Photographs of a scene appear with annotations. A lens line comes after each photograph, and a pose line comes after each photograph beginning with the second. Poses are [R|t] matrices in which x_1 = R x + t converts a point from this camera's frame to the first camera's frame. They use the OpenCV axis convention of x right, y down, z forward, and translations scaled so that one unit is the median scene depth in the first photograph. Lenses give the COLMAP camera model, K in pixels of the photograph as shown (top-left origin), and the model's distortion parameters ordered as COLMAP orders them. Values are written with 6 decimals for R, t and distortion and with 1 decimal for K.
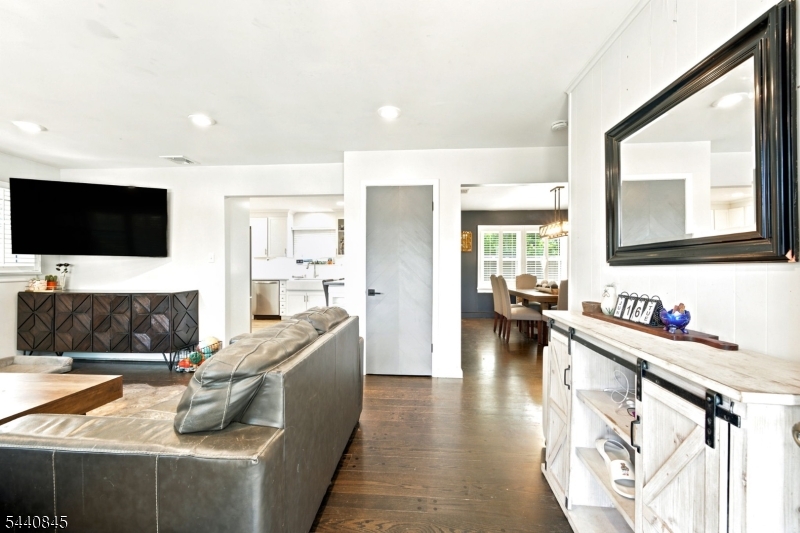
lens RADIAL K [[328.2, 0, 403.3], [0, 328.2, 264.8], [0, 0, 1]] dist [0.001464, 0.000208]
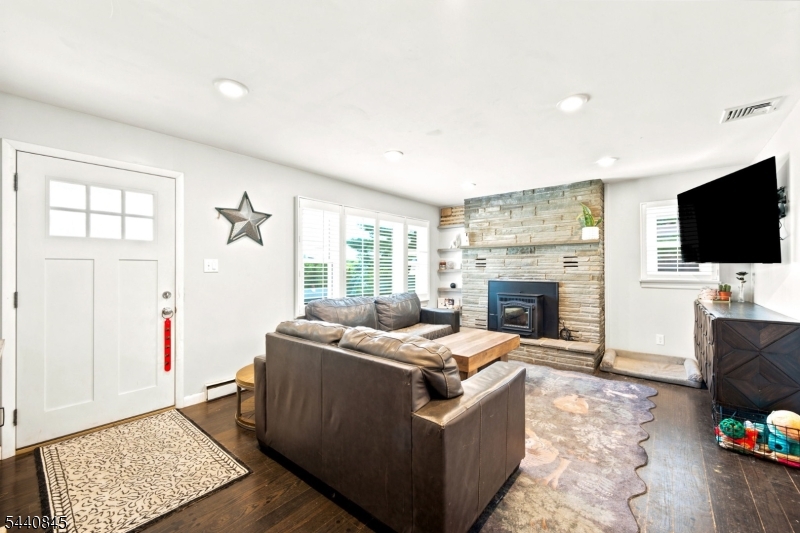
lens RADIAL K [[328.2, 0, 401.7], [0, 328.2, 267.1], [0, 0, 1]] dist [0.001464, 0.000208]
pose [[-0.575437, -0.010408, -0.817780, 0.222622], [-0.011218, 0.999925, -0.004833, -0.004163], [0.817769, 0.006393, -0.575511, 0.875054]]
